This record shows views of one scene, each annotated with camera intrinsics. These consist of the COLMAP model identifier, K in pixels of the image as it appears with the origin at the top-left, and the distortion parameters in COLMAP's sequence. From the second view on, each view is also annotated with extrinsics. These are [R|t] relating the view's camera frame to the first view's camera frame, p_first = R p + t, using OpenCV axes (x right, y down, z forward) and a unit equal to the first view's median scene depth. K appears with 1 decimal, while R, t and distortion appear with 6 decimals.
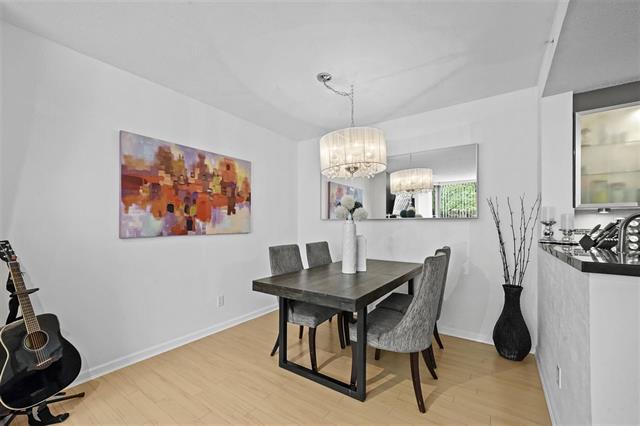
lens RADIAL K [[258.0, 0, 311.0], [0, 258.0, 225.5], [0, 0, 1]] dist [-0.000900, -0.000005]
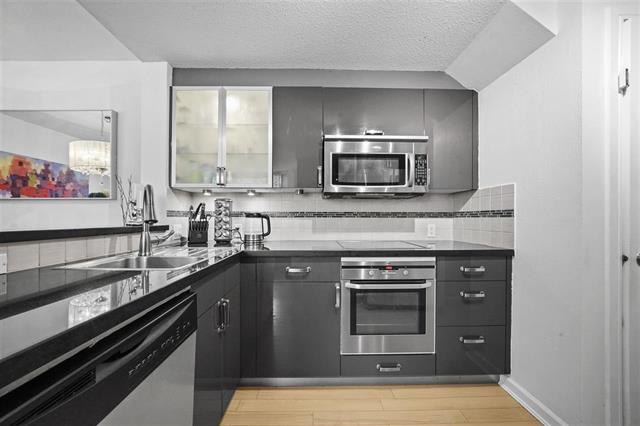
lens RADIAL K [[238.7, 0, 314.9], [0, 238.7, 217.4], [0, 0, 1]] dist [-0.009924, 0.000273]
pose [[0.796671, 0.001639, 0.604411, 0.720056], [0.002564, 0.999978, -0.006091, 0.037117], [-0.604408, 0.006403, 0.796649, 0.000845]]
